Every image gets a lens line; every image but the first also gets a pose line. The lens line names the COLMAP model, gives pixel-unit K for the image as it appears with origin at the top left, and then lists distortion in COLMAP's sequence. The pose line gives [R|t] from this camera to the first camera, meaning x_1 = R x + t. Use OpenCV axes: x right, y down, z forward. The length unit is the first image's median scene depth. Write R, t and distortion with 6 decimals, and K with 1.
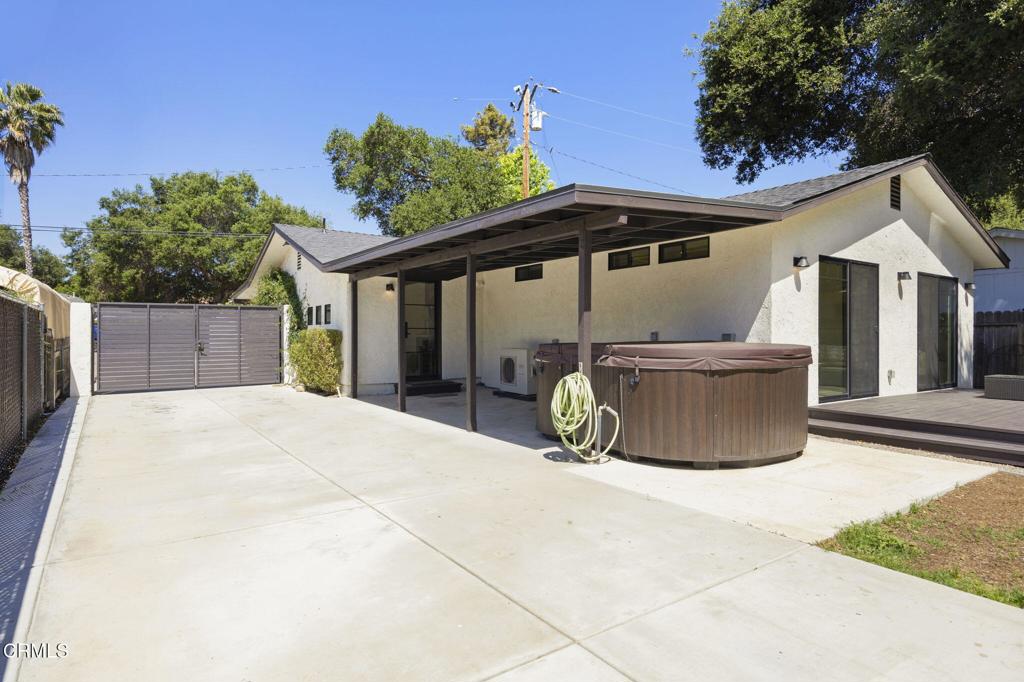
lens RADIAL K [[583.2, 0, 515.3], [0, 583.2, 337.8], [0, 0, 1]] dist [-0.000559, -0.001375]
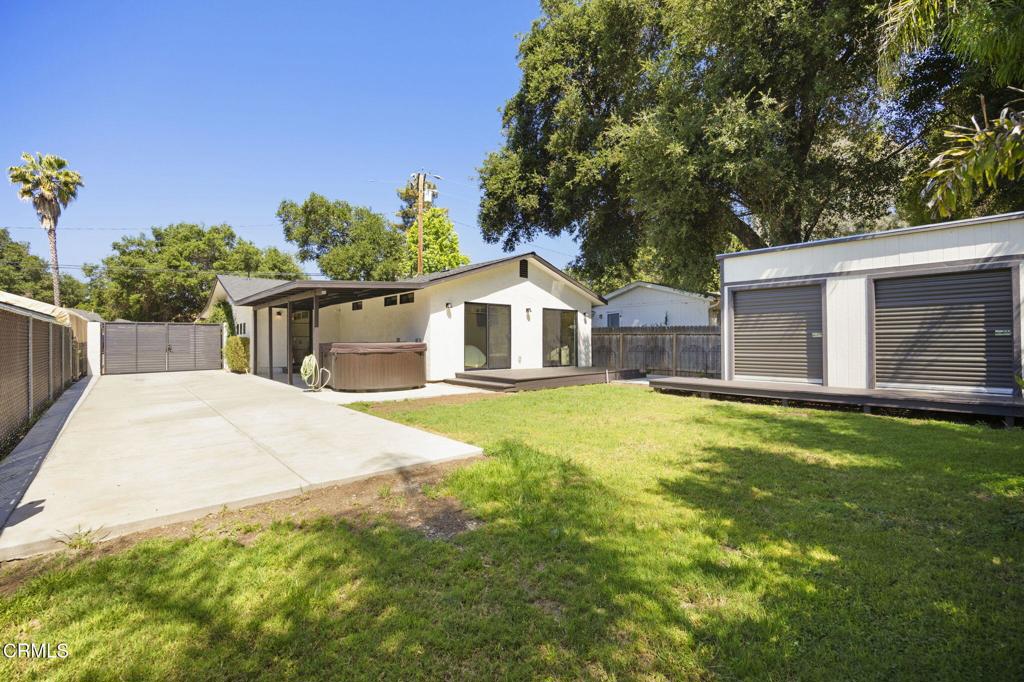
lens RADIAL K [[453.3, 0, 512.4], [0, 453.3, 342.8], [0, 0, 1]] dist [-0.011505, 0.001010]
pose [[0.994814, -0.003759, 0.101645, 0.154287], [0.003890, 0.999992, -0.001089, 0.003537], [-0.101640, 0.001479, 0.994820, -0.197028]]
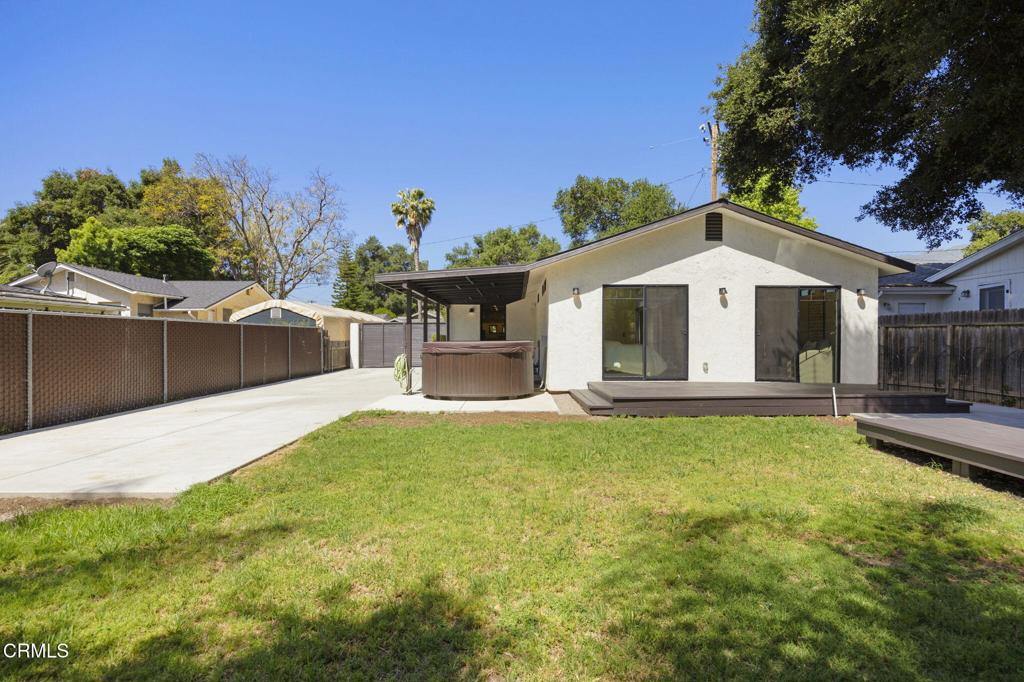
lens RADIAL K [[518.9, 0, 505.8], [0, 518.9, 343.2], [0, 0, 1]] dist [-0.009180, -0.000042]
pose [[0.811327, 0.000548, -0.584593, 0.326922], [0.000754, 0.999998, 0.001984, 0.003059], [0.584592, -0.002050, 0.811325, -0.077525]]
